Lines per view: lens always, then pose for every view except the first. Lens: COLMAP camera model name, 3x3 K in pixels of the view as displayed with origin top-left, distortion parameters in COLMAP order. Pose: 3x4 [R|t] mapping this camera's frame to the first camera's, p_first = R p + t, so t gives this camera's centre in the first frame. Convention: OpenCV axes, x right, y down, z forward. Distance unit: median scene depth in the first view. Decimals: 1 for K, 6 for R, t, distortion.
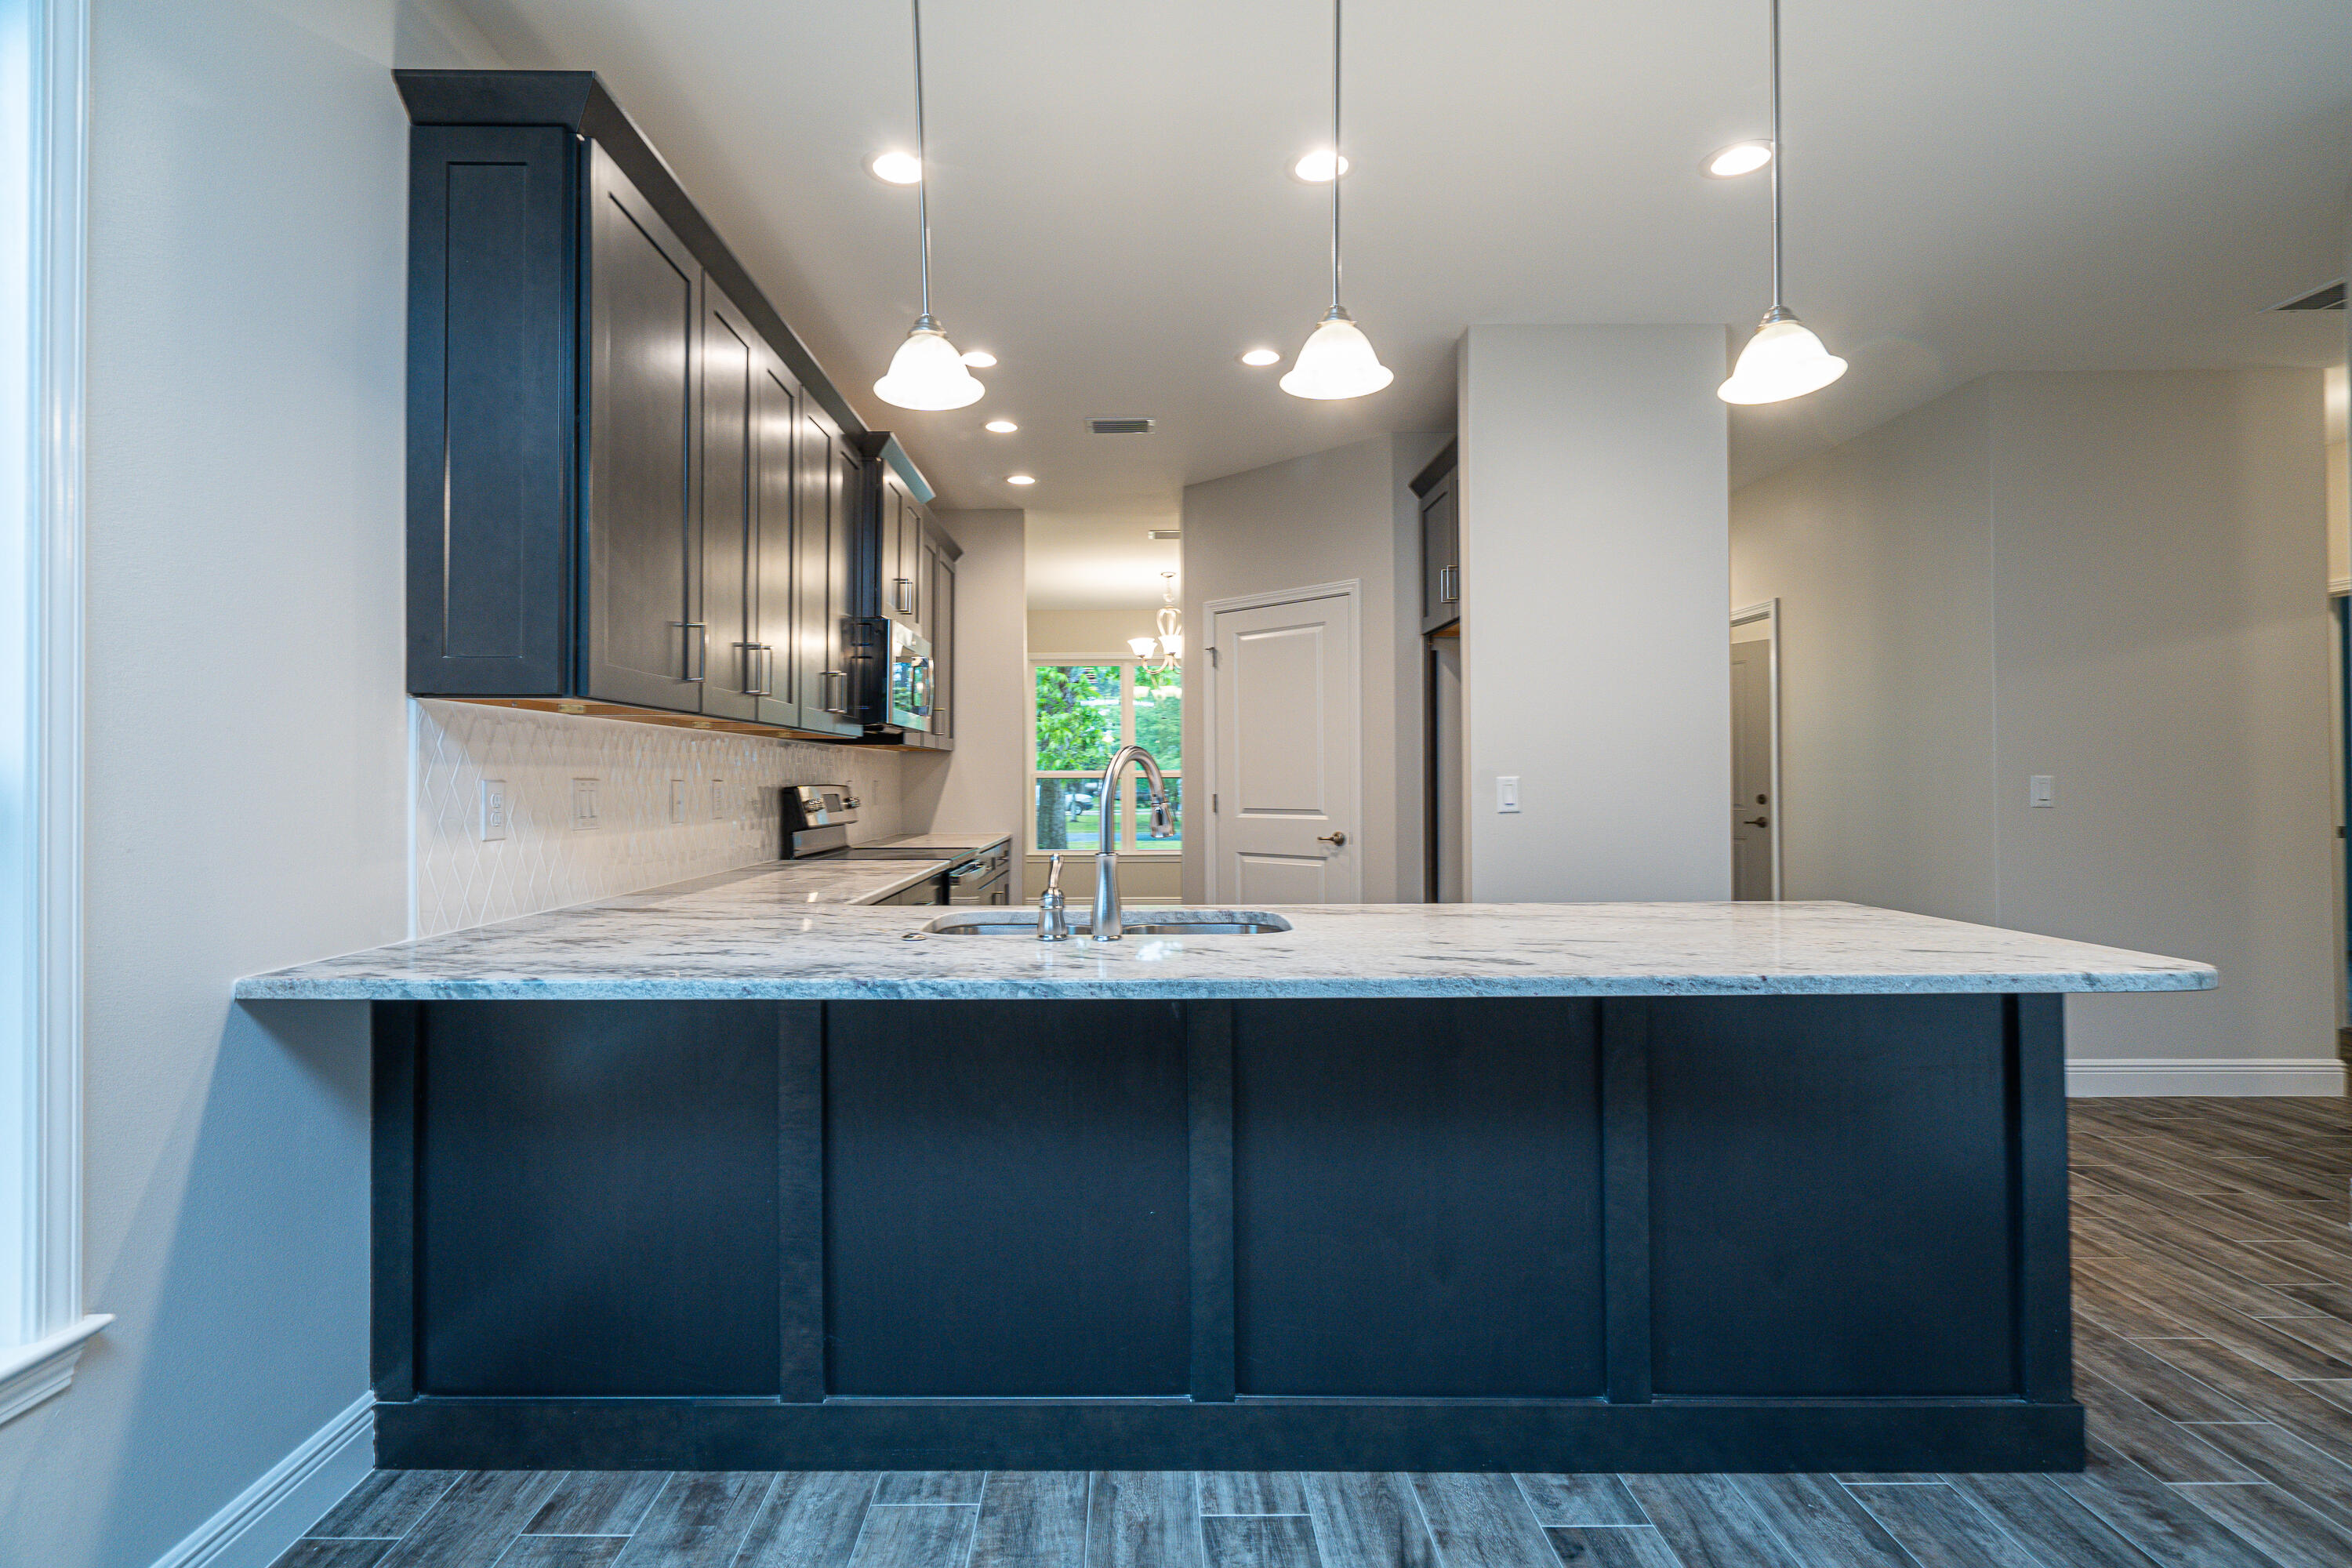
lens RADIAL K [[1088.8, 0, 1171.7], [0, 1088.8, 770.3], [0, 0, 1]] dist [-0.001080, -0.000319]
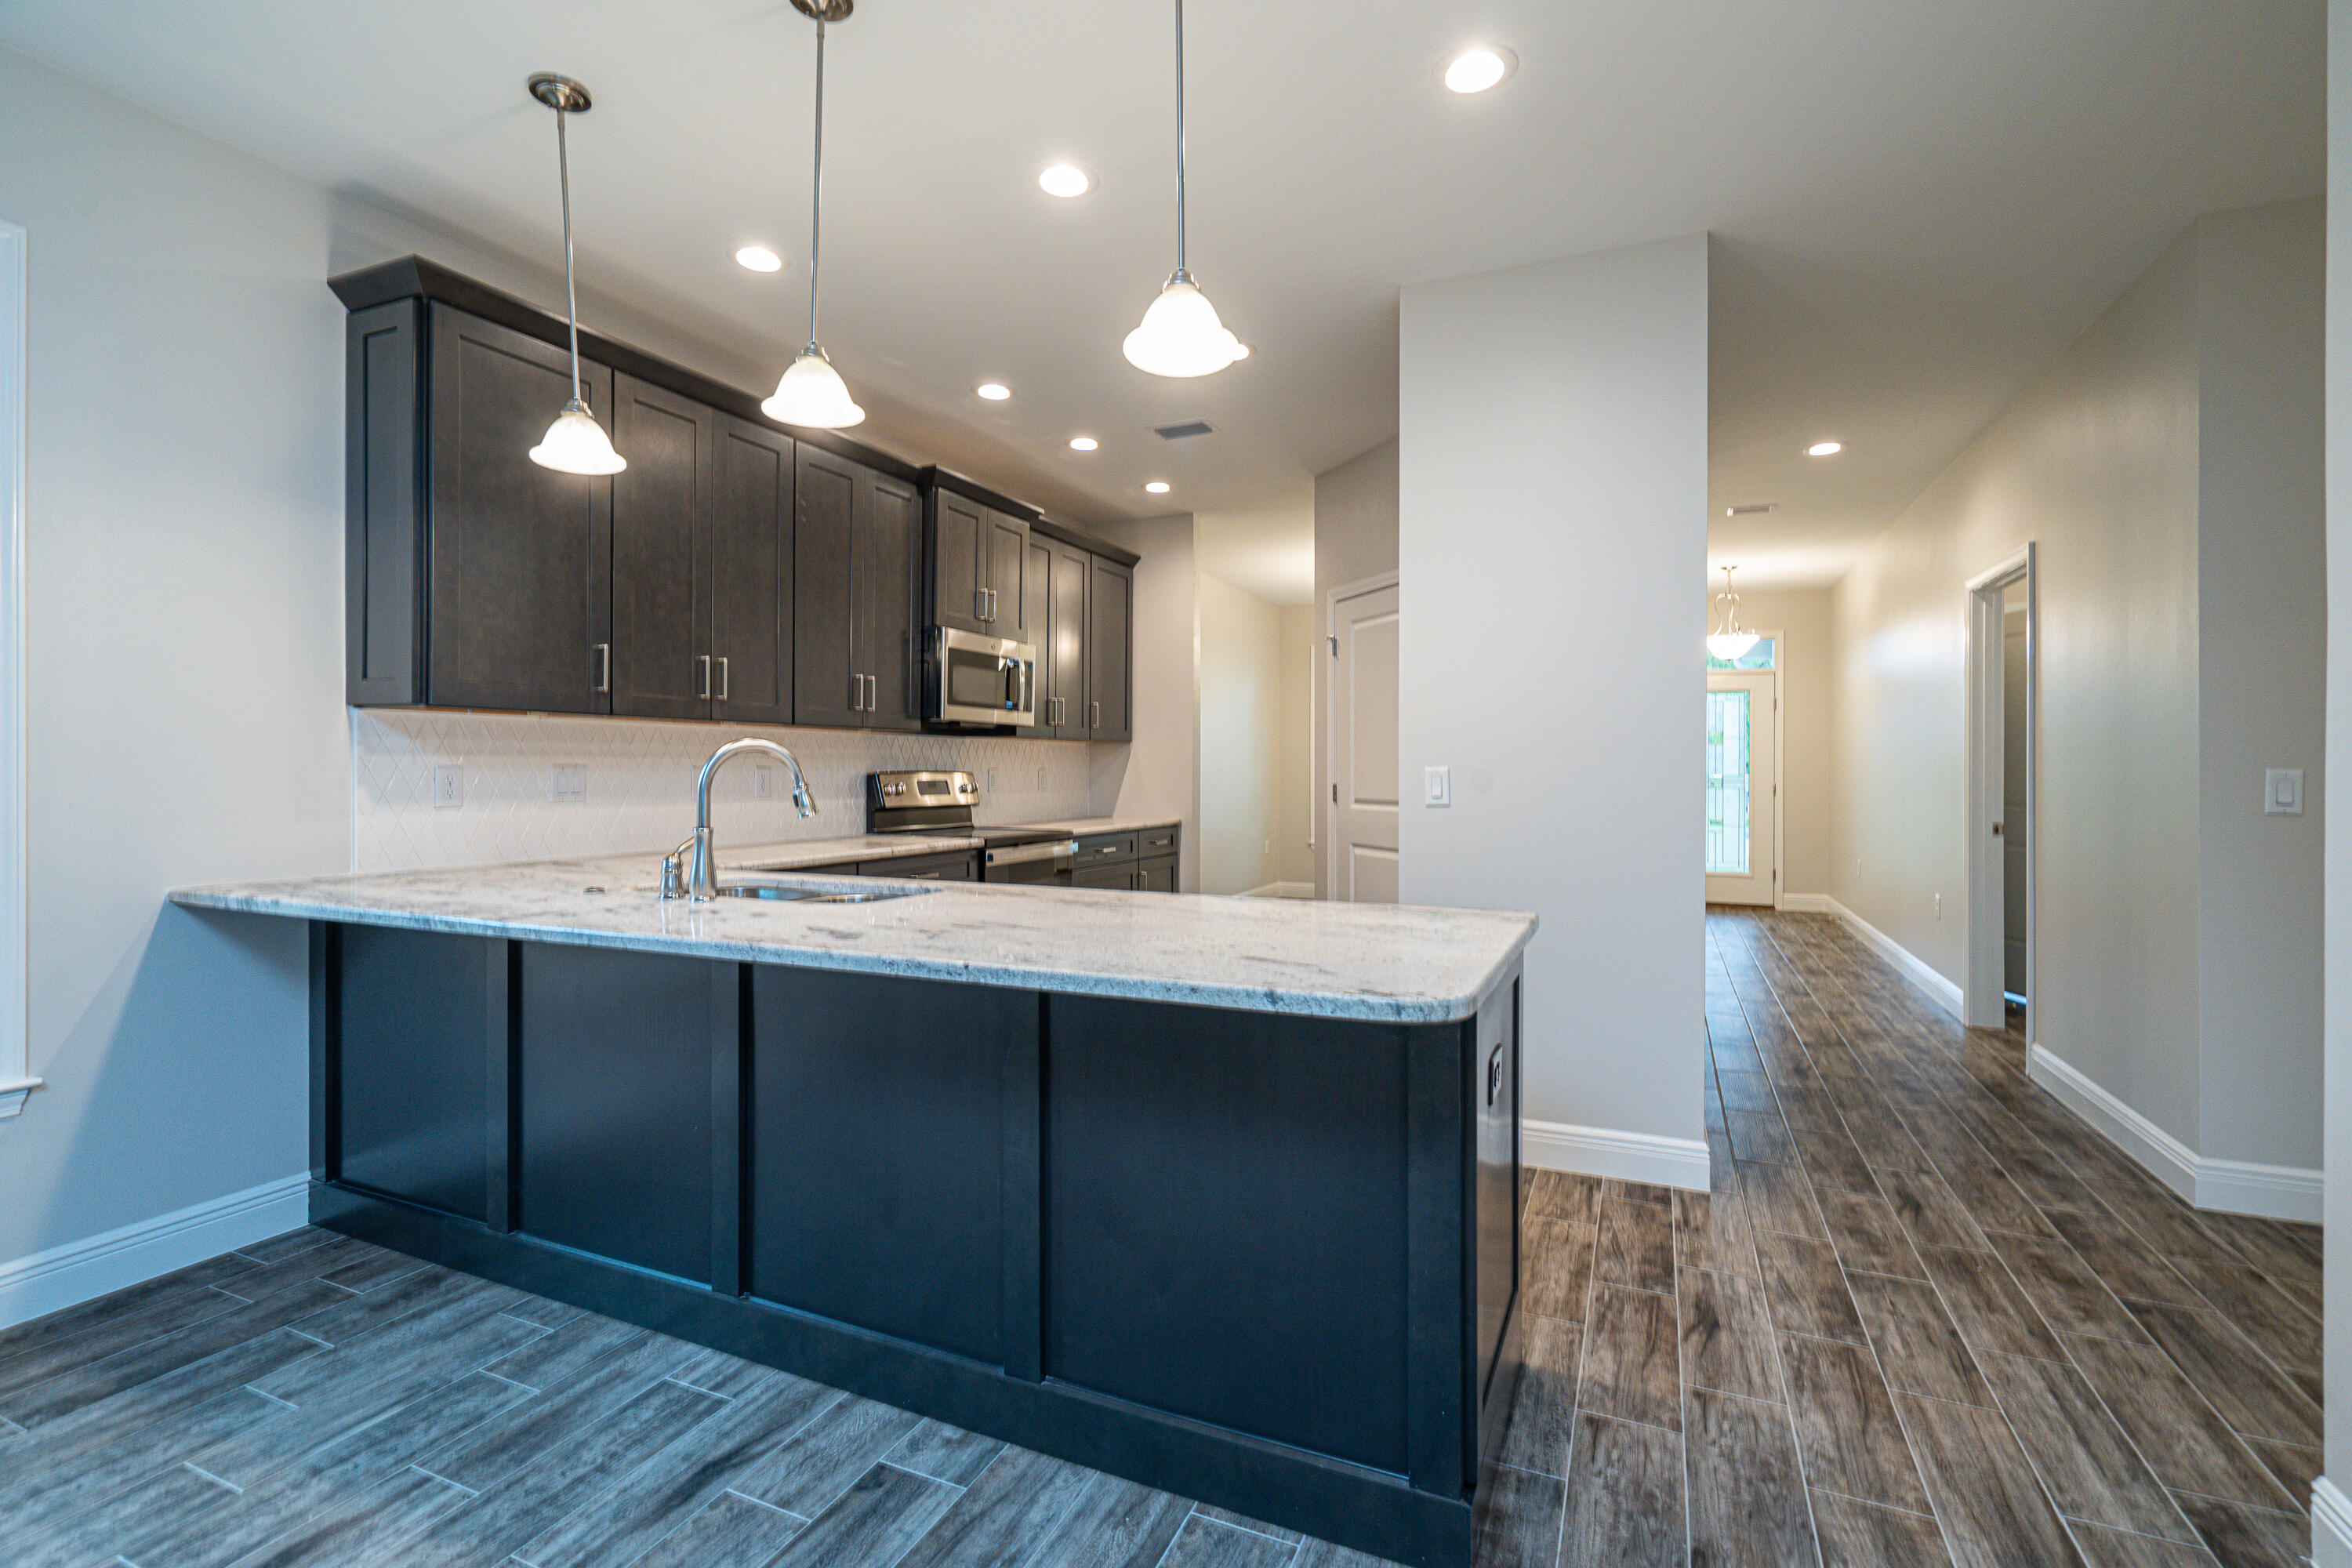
lens RADIAL K [[1070.3, 0, 1170.6], [0, 1070.3, 774.5], [0, 0, 1]] dist [-0.003310, 0.000885]
pose [[0.913921, 0.008047, -0.405812, 0.949843], [-0.002586, 0.999899, 0.014003, -0.001188], [0.405884, -0.011748, 0.913849, 0.144883]]
